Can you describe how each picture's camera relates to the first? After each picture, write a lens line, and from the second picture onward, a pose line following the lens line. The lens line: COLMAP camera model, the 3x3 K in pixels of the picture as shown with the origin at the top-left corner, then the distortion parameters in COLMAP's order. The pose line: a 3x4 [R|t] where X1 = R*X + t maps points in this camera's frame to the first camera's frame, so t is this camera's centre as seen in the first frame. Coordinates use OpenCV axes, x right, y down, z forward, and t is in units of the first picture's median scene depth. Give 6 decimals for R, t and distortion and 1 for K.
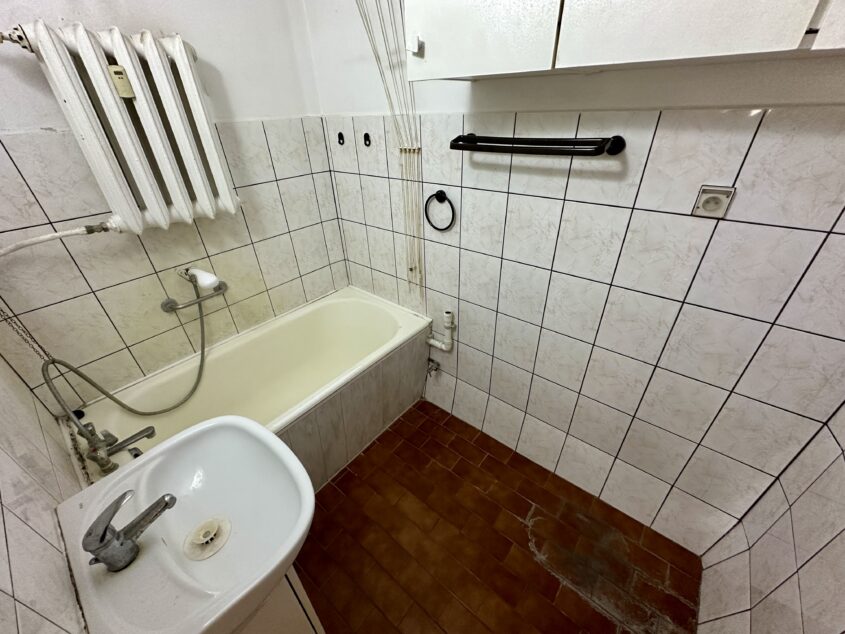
lens RADIAL K [[340.6, 0, 422.5], [0, 340.6, 317.0], [0, 0, 1]] dist [0.001193, 0.000072]
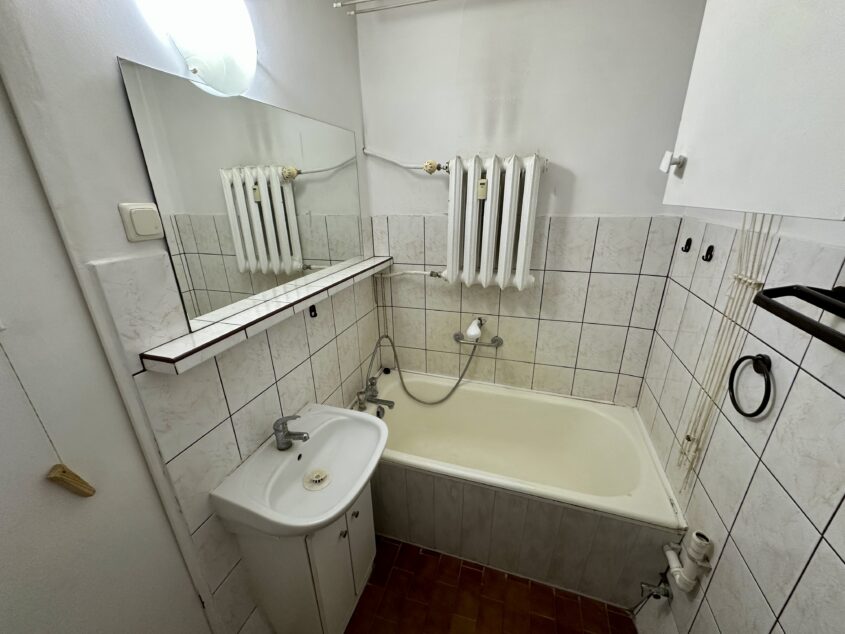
lens RADIAL K [[340.6, 0, 422.5], [0, 340.6, 317.0], [0, 0, 1]] dist [0.001193, 0.000072]
pose [[0.369034, 0.351881, -0.860229, 0.300411], [-0.489913, 0.860180, 0.141691, -0.208805], [0.789809, 0.369148, 0.489827, 0.203747]]
